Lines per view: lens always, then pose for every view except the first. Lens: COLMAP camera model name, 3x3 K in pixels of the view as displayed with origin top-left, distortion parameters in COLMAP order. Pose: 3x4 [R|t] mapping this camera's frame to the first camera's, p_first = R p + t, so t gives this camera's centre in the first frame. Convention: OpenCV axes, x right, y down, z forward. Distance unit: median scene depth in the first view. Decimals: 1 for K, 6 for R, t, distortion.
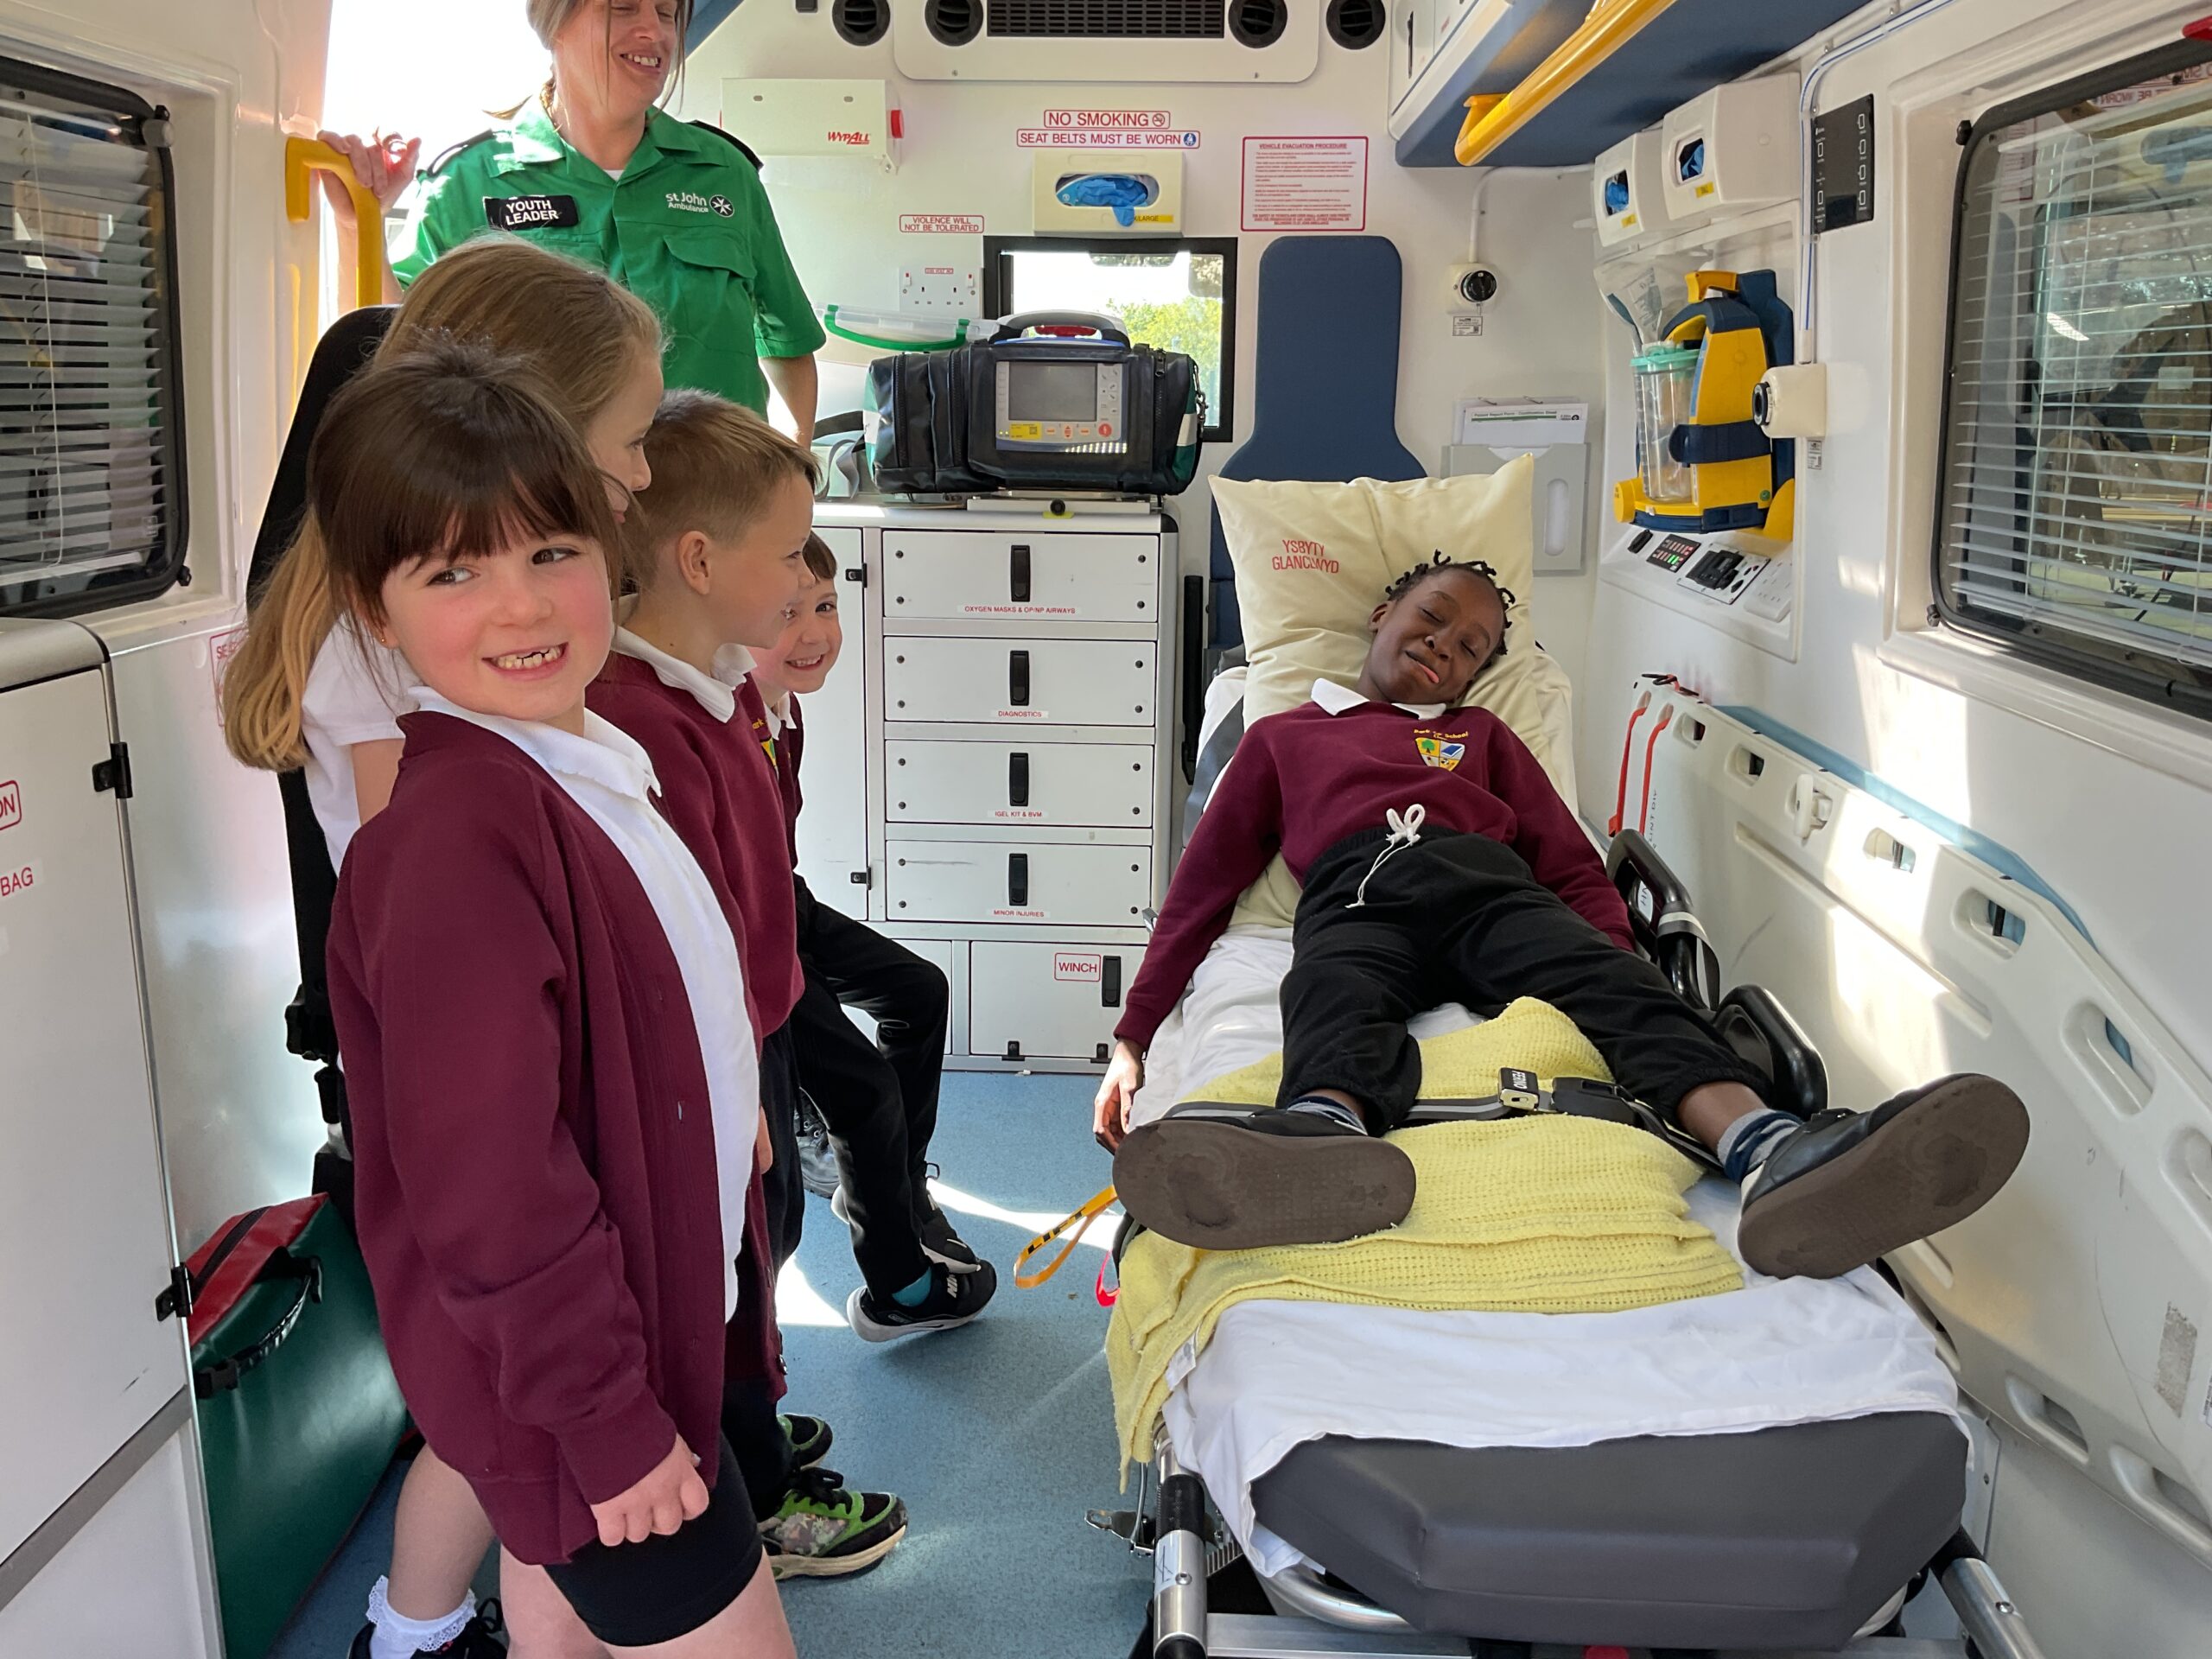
lens RADIAL K [[1833.0, 0, 1102.9], [0, 1833.0, 843.4], [0, 0, 1]] dist [0.080756, -0.149043]
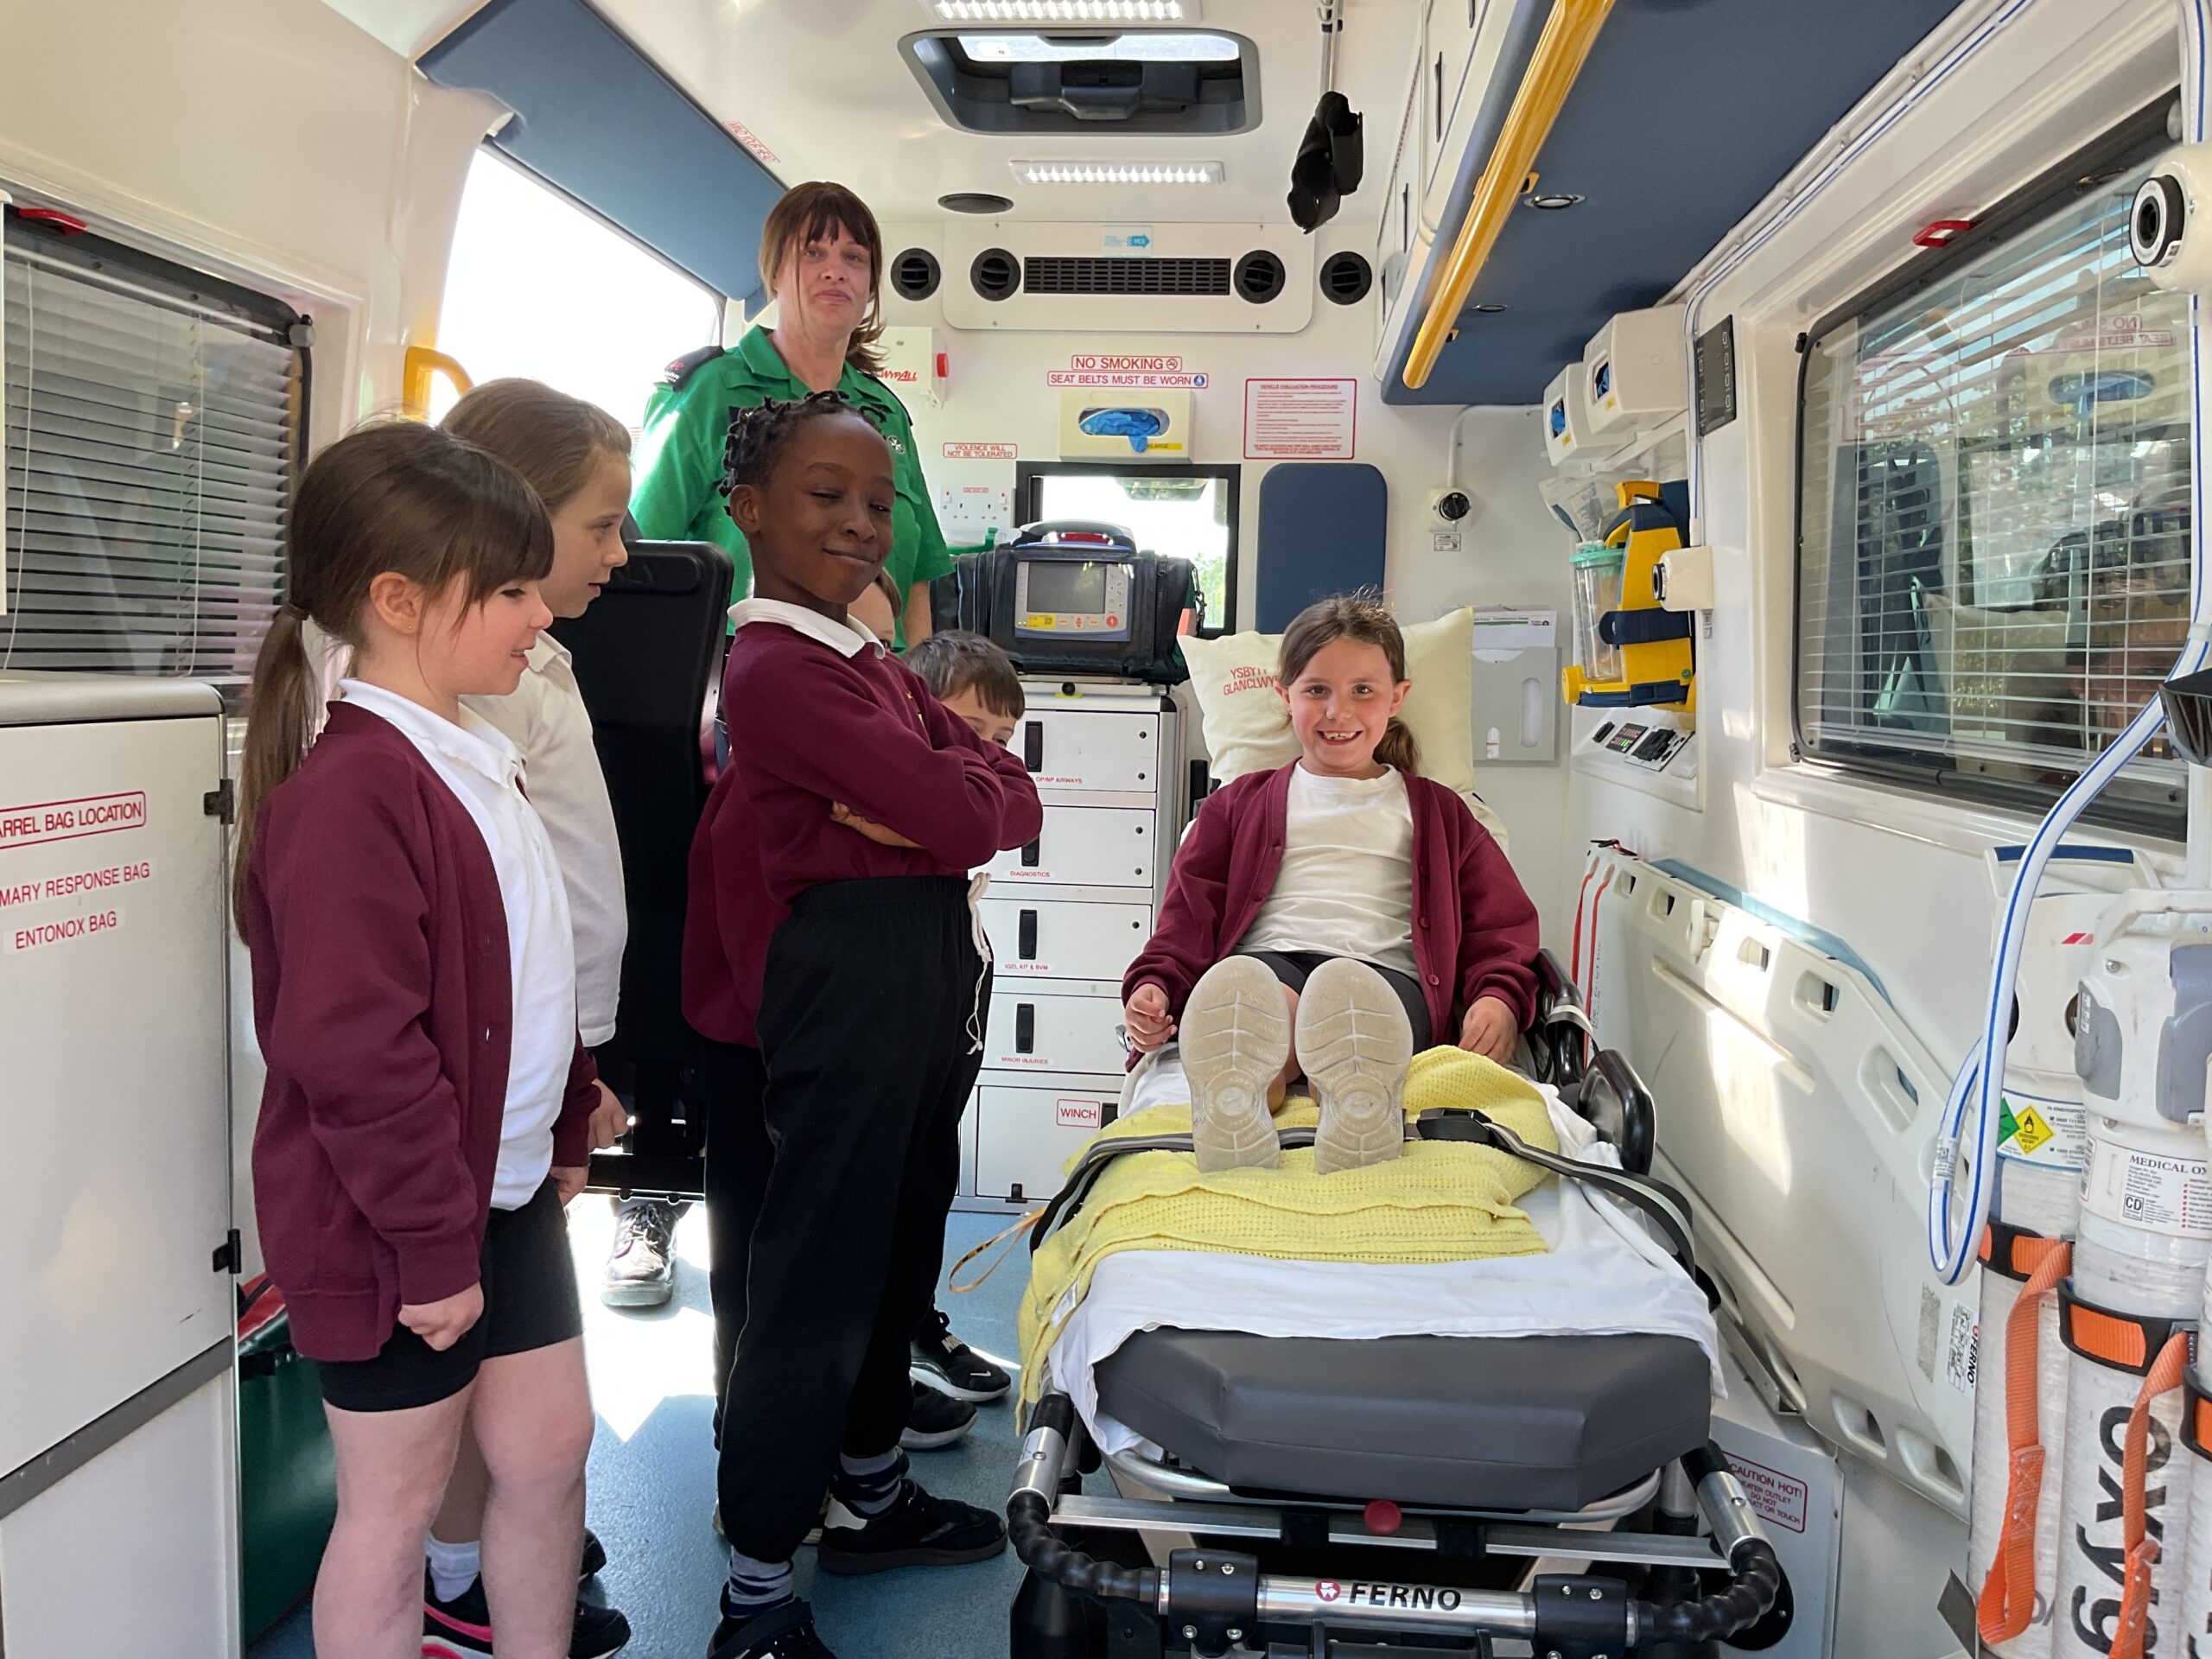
lens RADIAL K [[1833.0, 0, 1102.9], [0, 1833.0, 843.4], [0, 0, 1]] dist [0.080756, -0.149043]
pose [[0.998685, 0.019538, -0.047404, 0.056174], [-0.026087, 0.989564, -0.141712, 0.074189], [0.044141, 0.142762, 0.988772, -0.095666]]
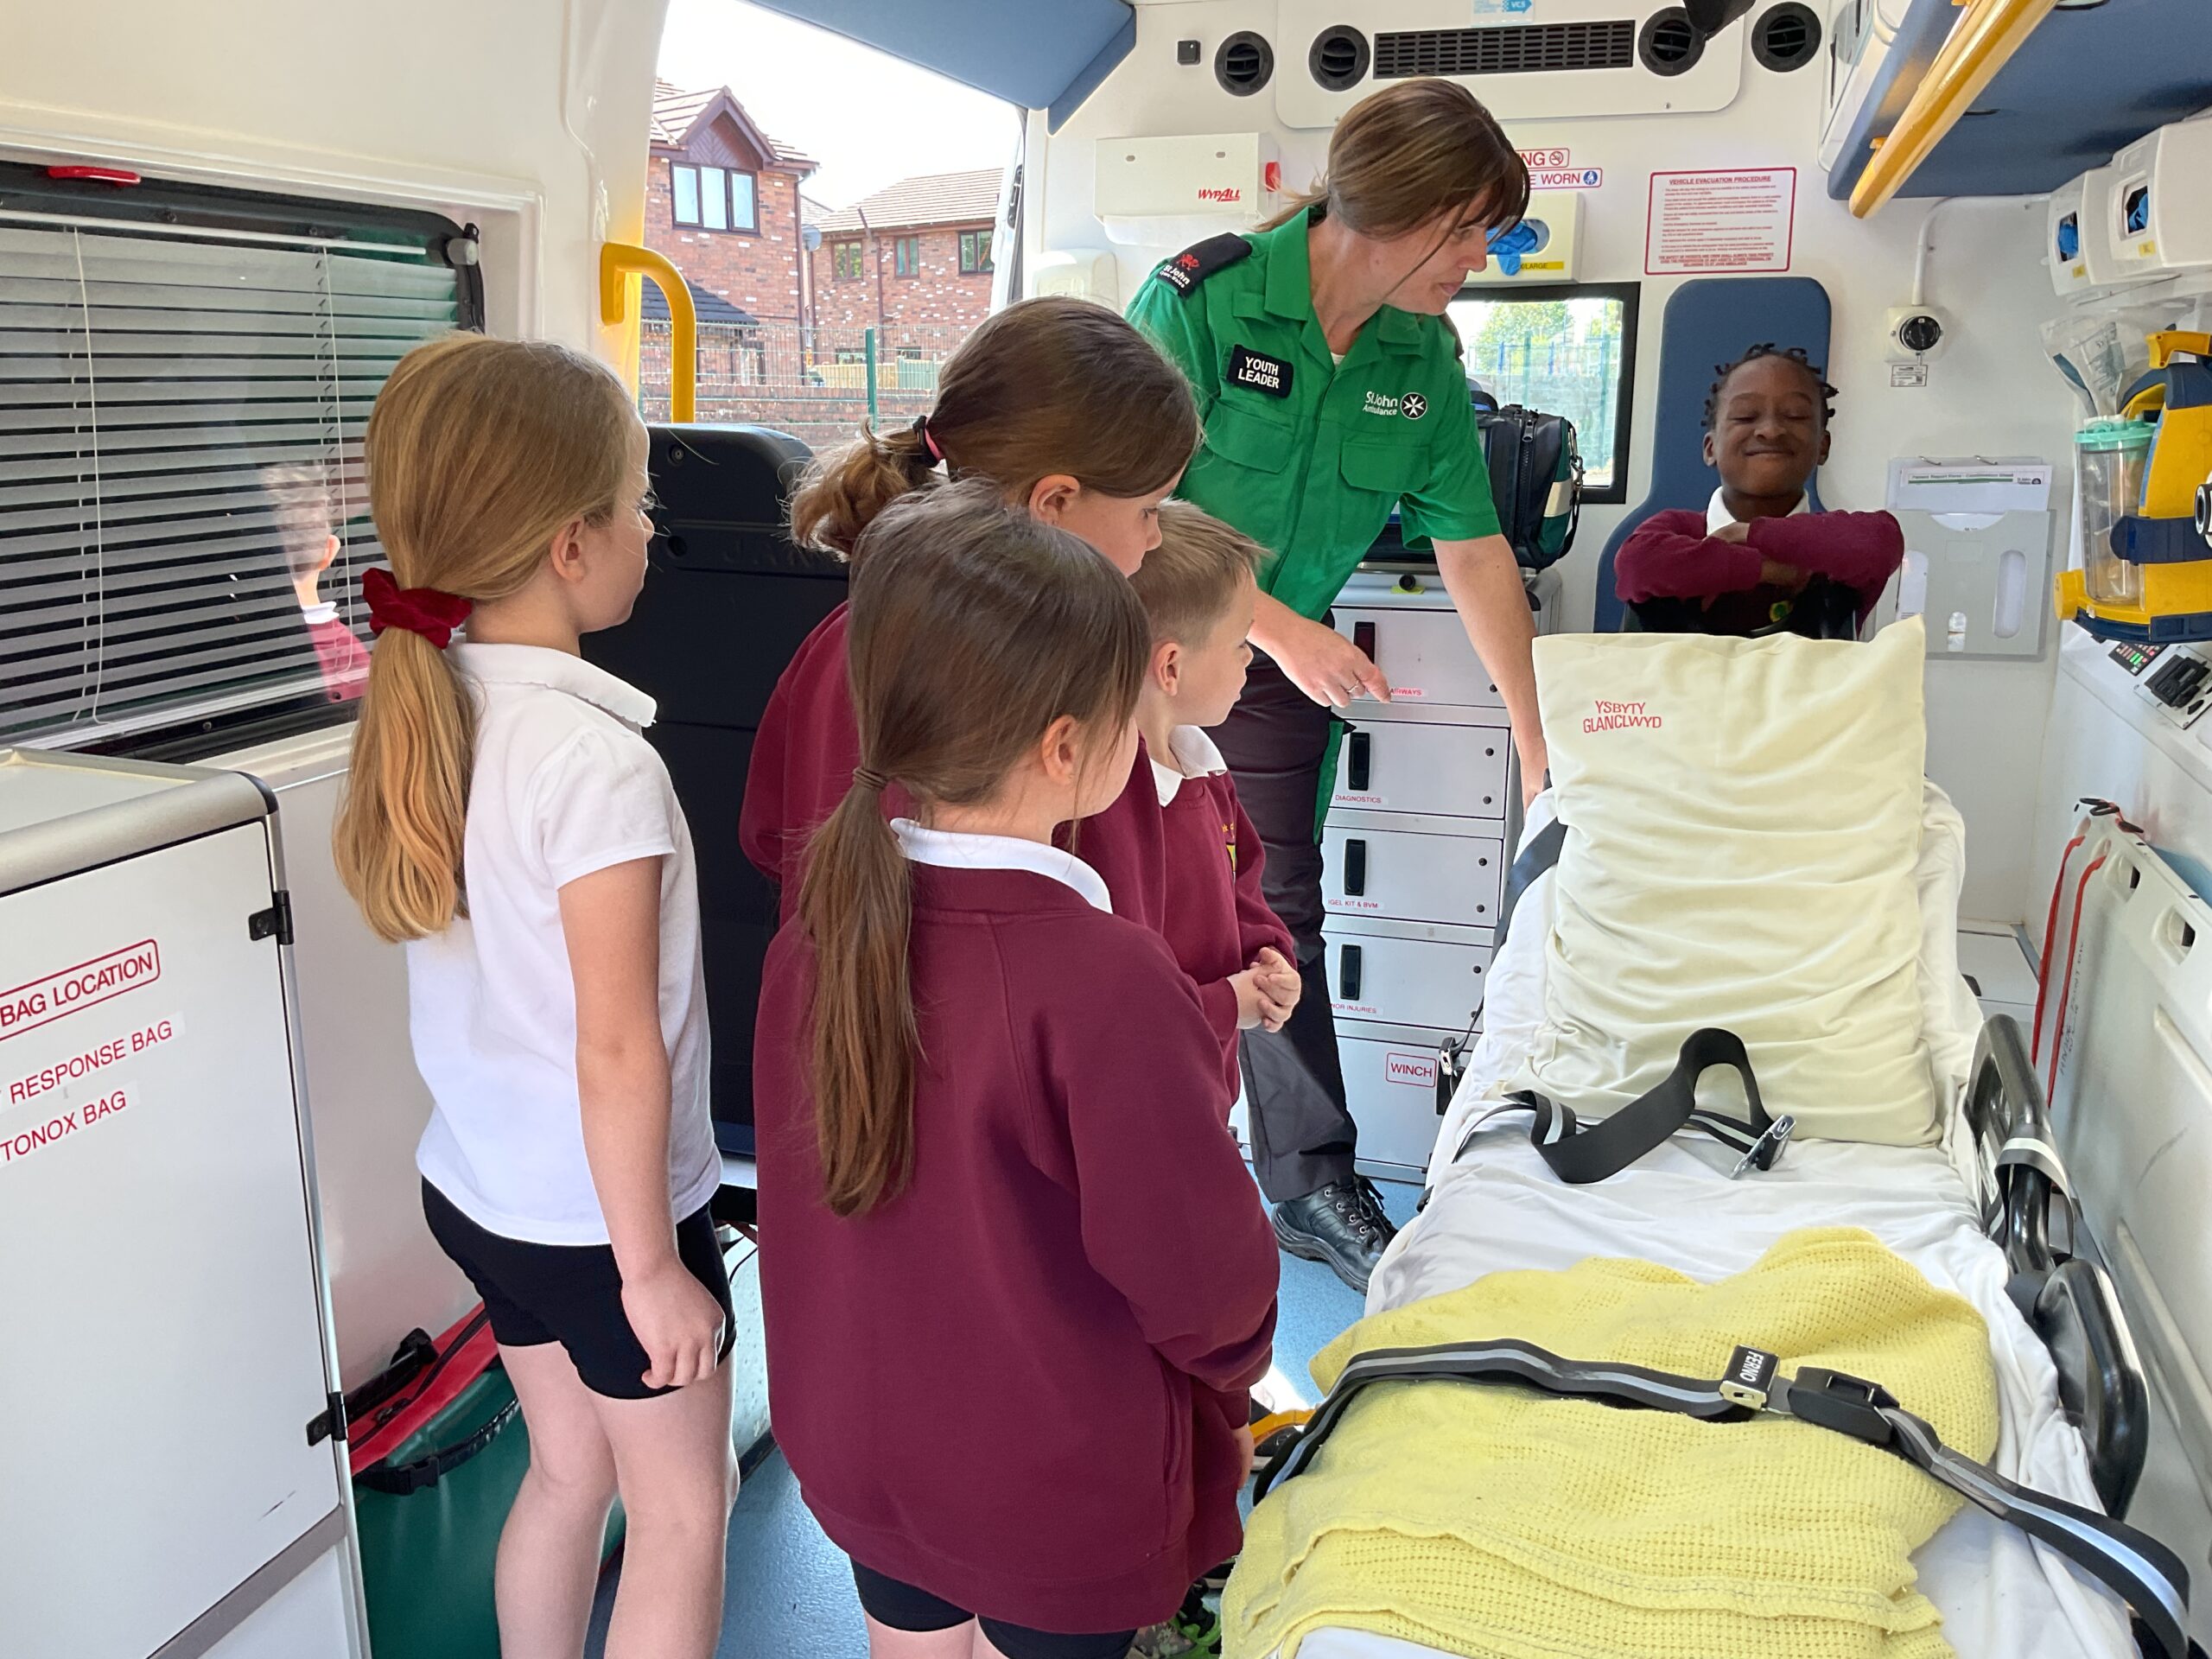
lens RADIAL K [[1823.0, 0, 1105.9], [0, 1823.0, 835.9], [0, 0, 1]] dist [0.079596, -0.151607]
pose [[0.963482, 0.053555, -0.262364, 0.086313], [-0.053429, 0.998543, 0.007618, -0.058265], [0.262390, 0.006678, 0.964939, 0.068932]]
